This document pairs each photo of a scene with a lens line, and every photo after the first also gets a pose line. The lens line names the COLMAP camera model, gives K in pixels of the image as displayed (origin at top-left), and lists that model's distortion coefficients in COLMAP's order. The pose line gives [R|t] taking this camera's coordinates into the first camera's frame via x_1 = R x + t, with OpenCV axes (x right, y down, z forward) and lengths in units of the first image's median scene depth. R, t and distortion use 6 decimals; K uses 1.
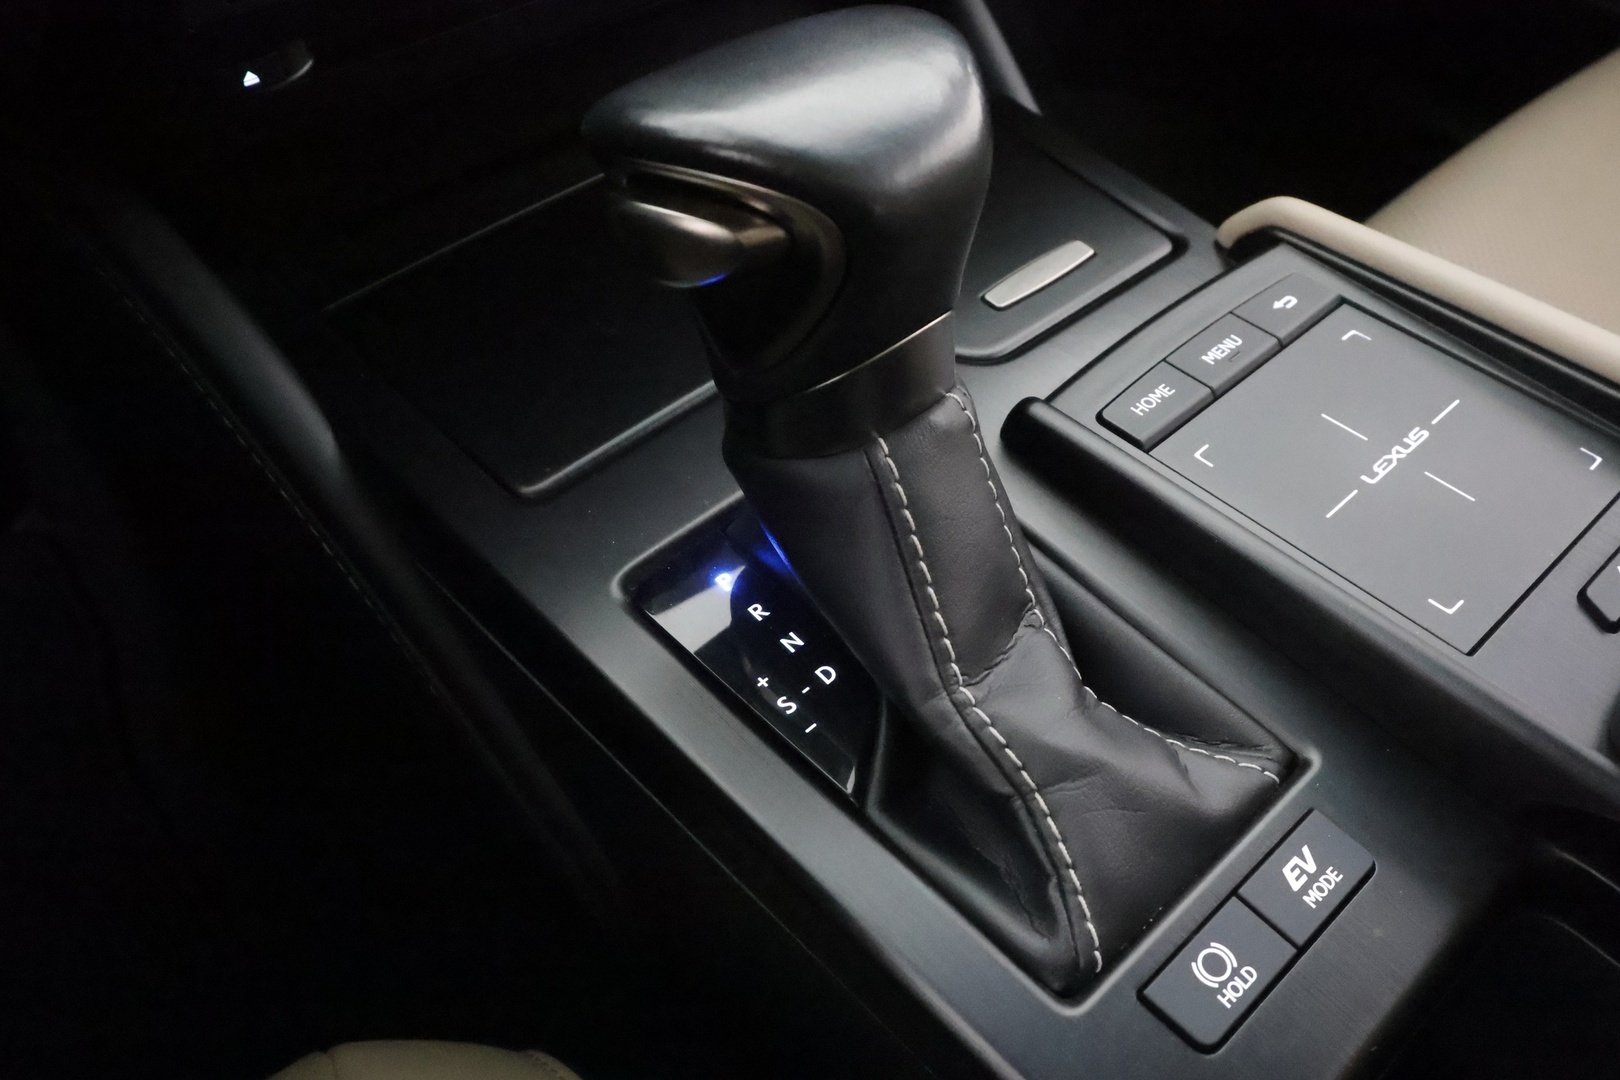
lens RADIAL K [[1294.2, 0, 810.0], [0, 1294.2, 540.0], [0, 0, 1]] dist [0.001991, 0.001895]
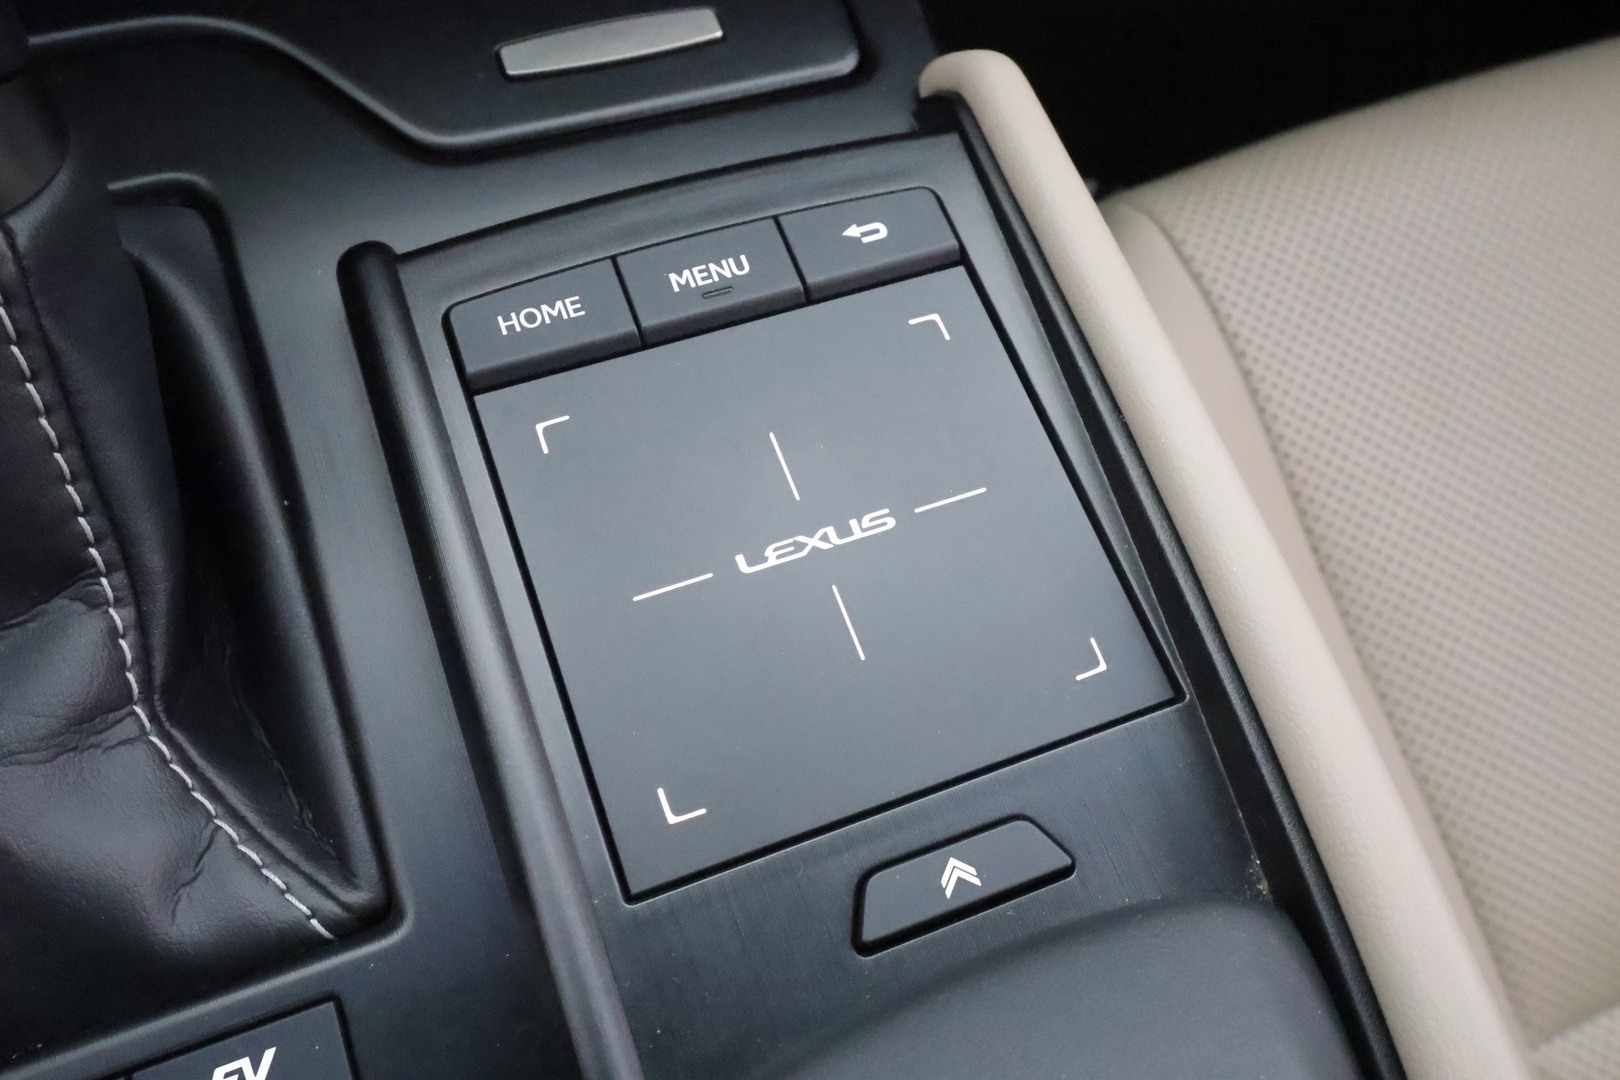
lens RADIAL K [[1294.2, 0, 810.0], [0, 1294.2, 540.0], [0, 0, 1]] dist [0.001991, 0.001895]
pose [[0.924059, 0.377458, -0.060342, 0.472212], [-0.339974, 0.883716, 0.321657, -0.264605], [0.174737, -0.276715, 0.944932, 0.373426]]
